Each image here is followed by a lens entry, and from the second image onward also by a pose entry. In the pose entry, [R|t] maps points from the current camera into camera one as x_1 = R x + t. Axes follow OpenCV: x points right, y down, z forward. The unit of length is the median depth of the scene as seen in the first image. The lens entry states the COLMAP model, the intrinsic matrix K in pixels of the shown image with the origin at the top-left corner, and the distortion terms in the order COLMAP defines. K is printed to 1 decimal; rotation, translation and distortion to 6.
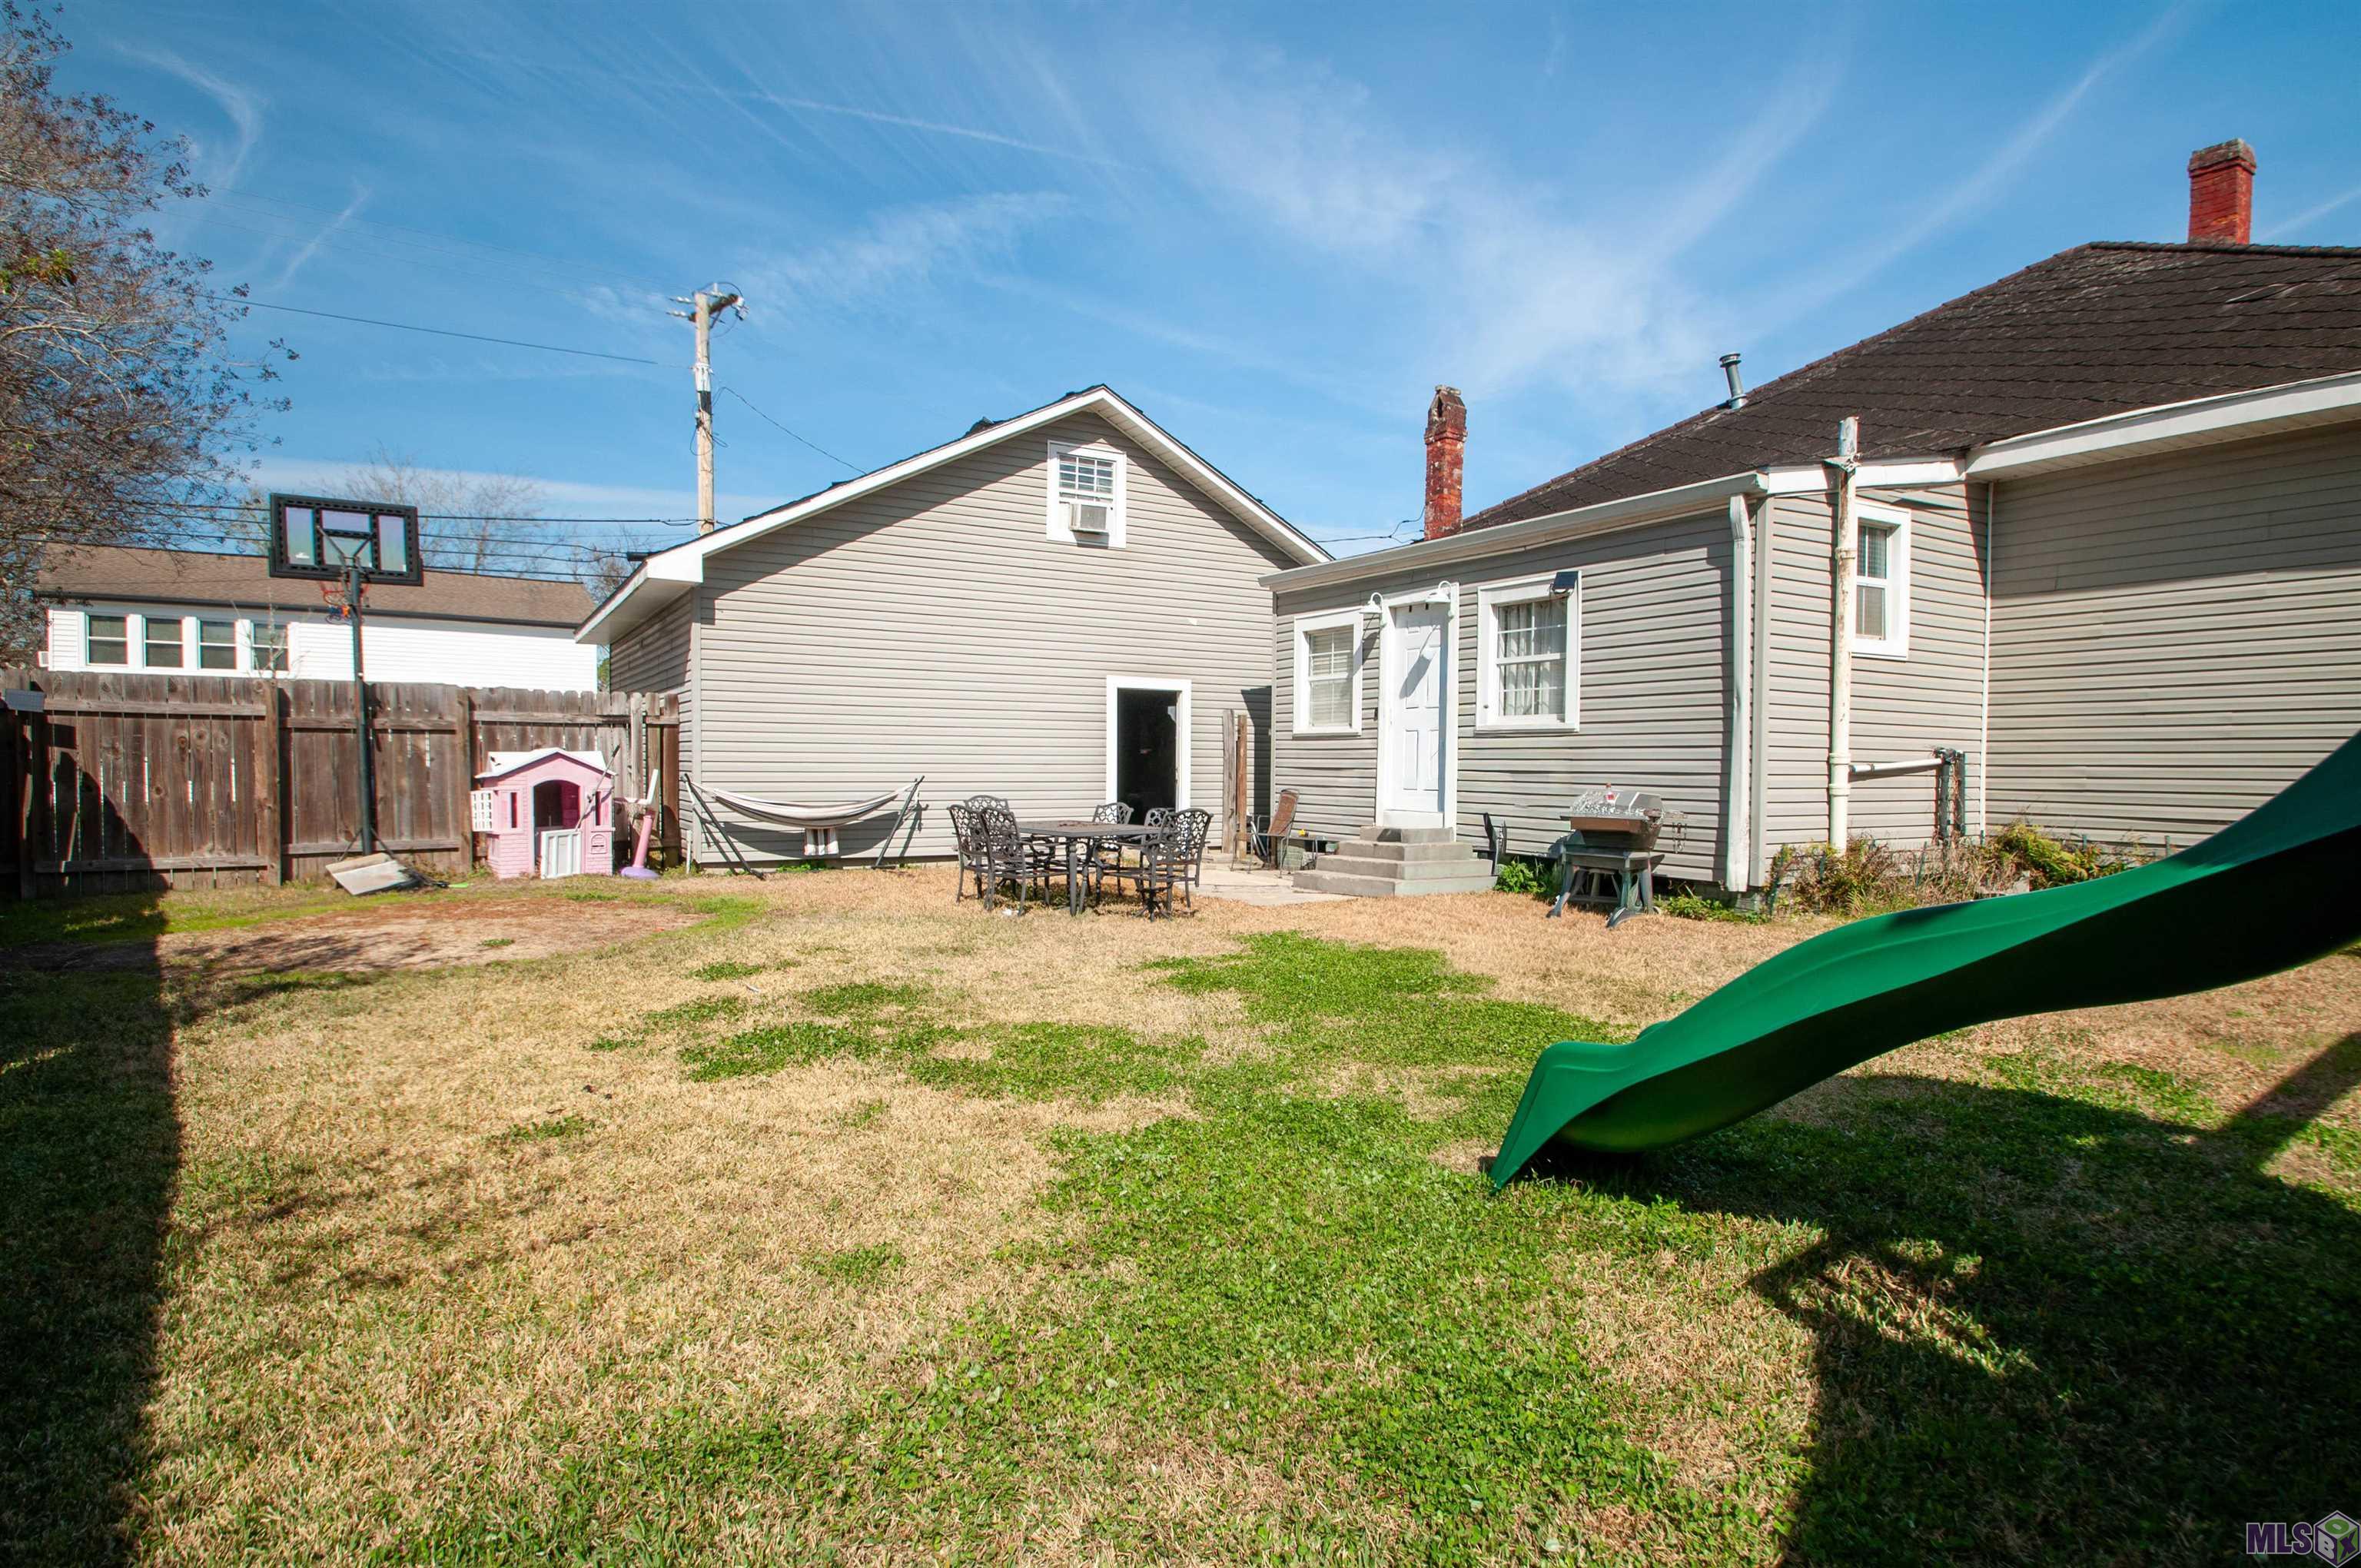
lens RADIAL K [[1190.0, 0, 1180.5], [0, 1190.0, 784.0], [0, 0, 1]] dist [0.000749, 0.000032]
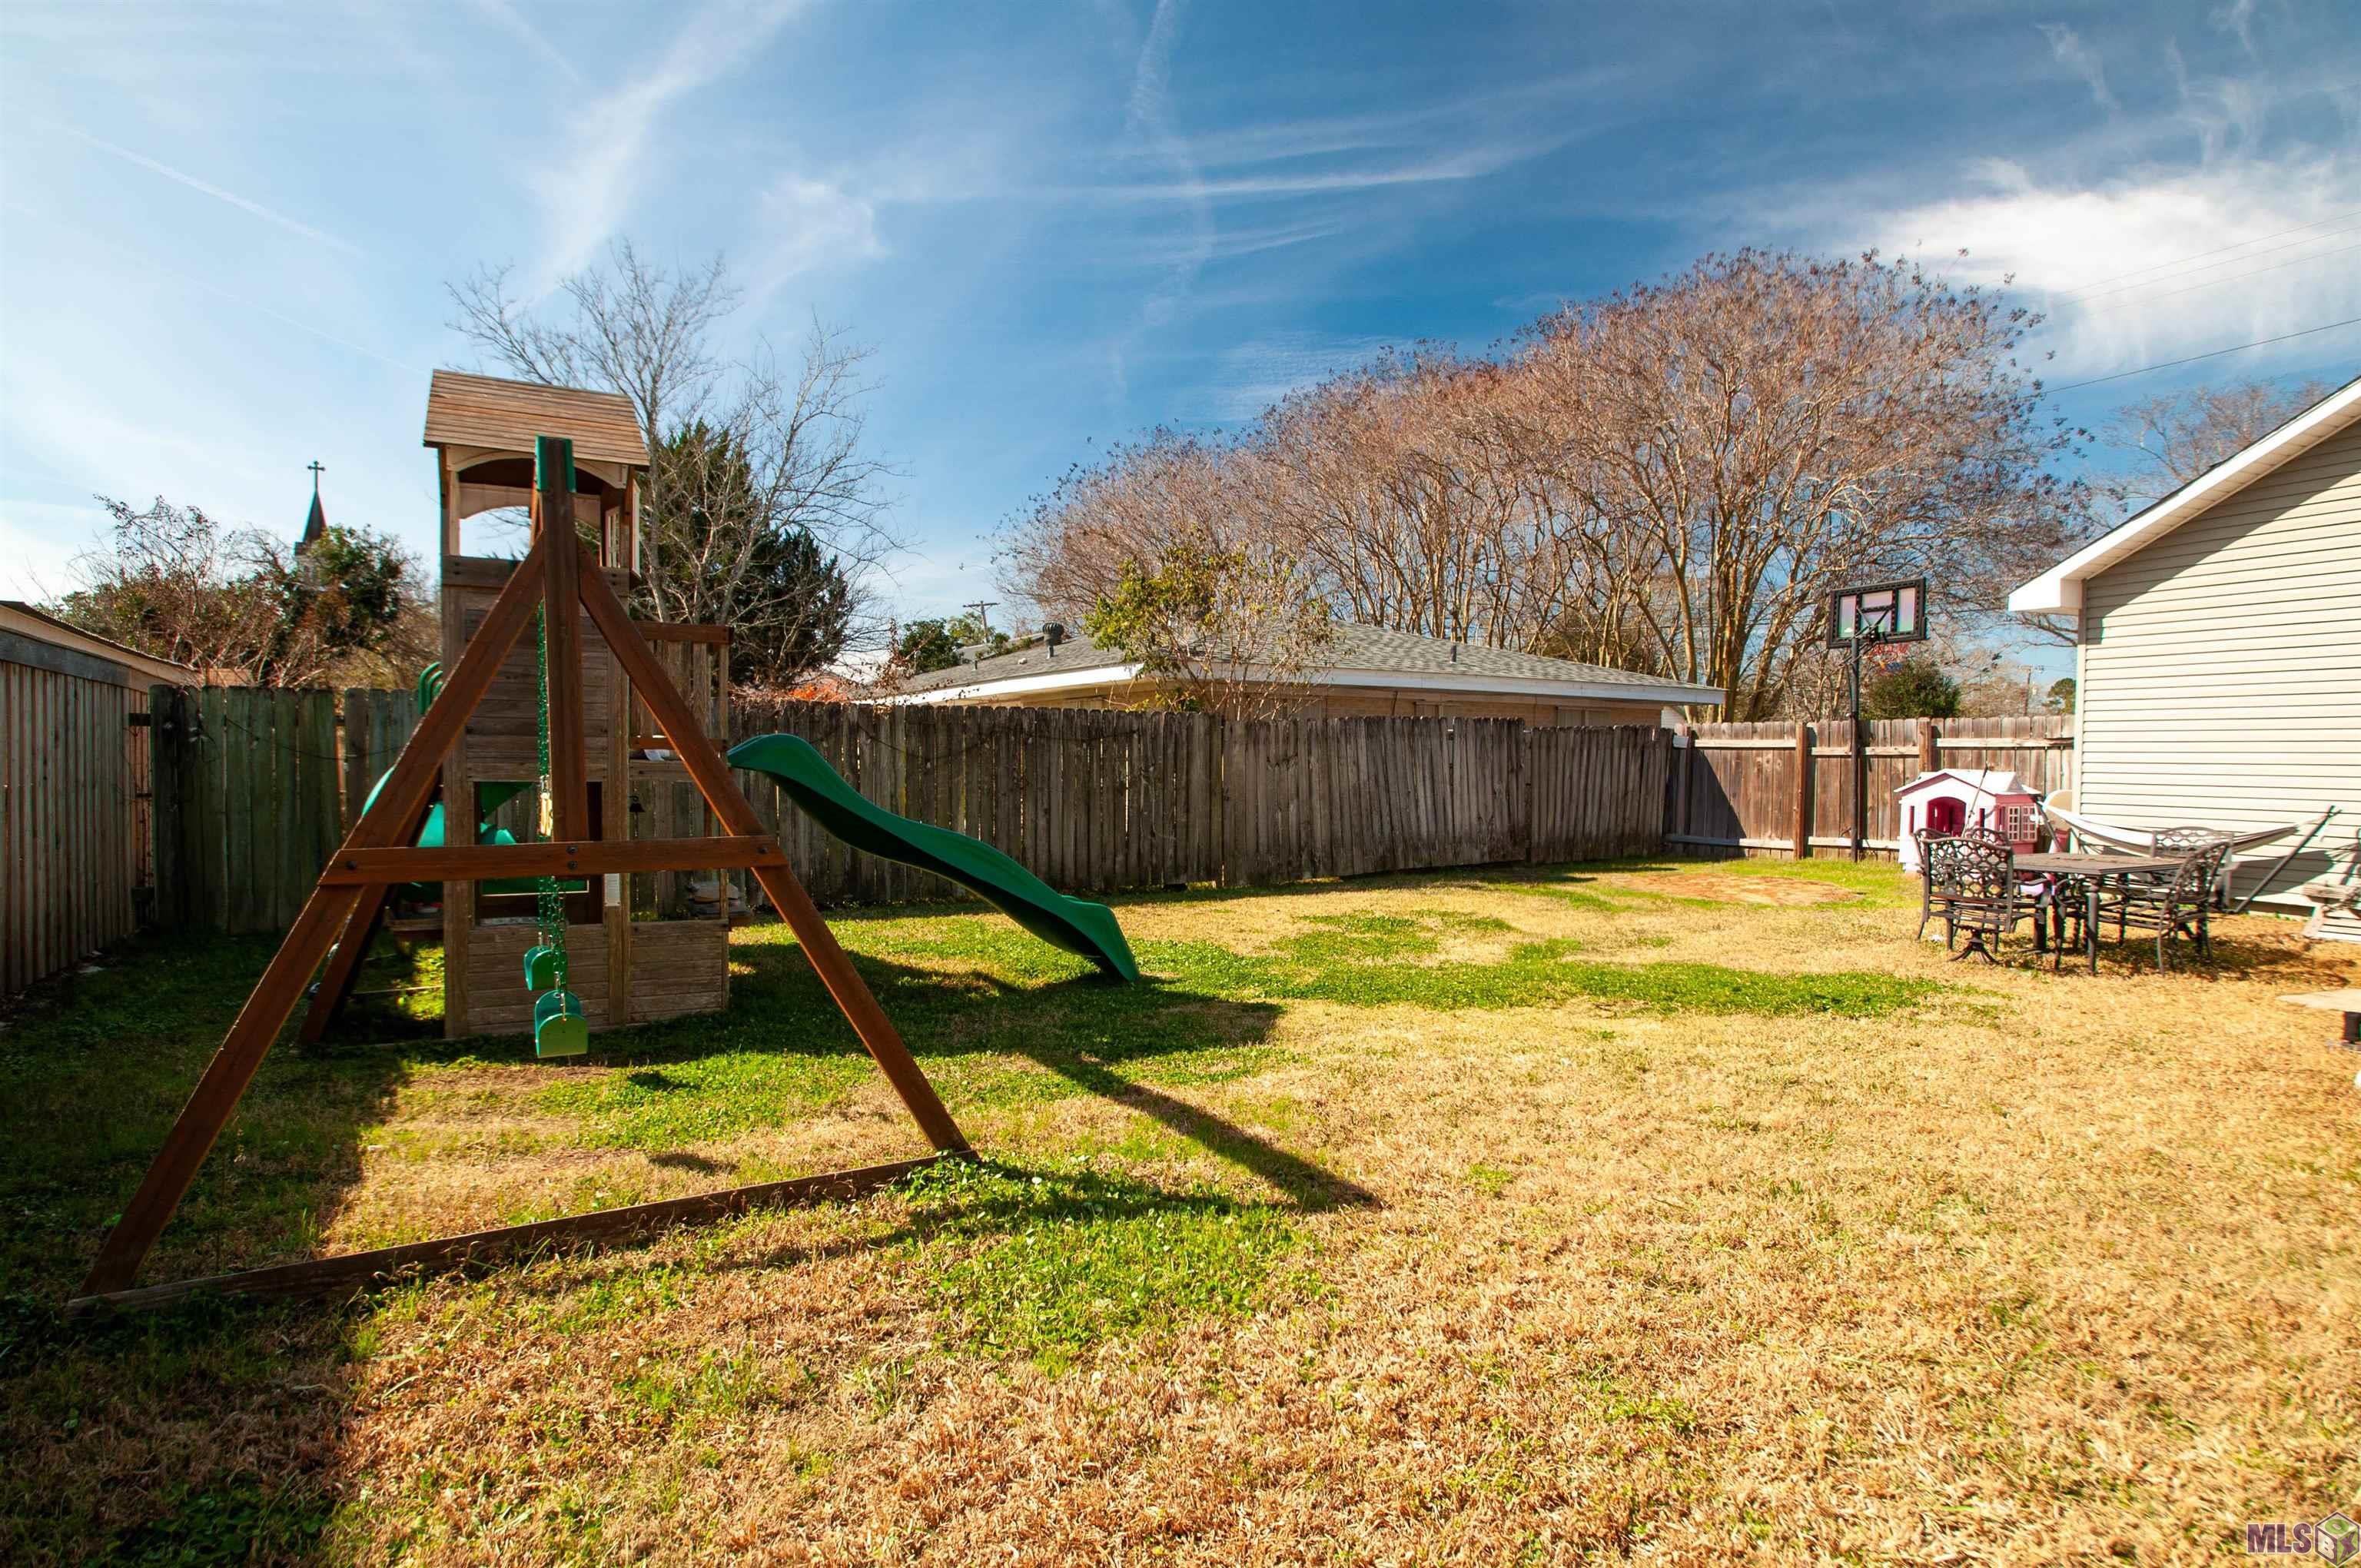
lens RADIAL K [[1190.0, 0, 1180.5], [0, 1190.0, 784.0], [0, 0, 1]] dist [0.000749, 0.000032]
pose [[-0.129953, 0.014649, -0.991412, 0.713414], [-0.020101, 0.999646, 0.017406, -0.021791], [0.991316, 0.022190, -0.129612, 0.399725]]
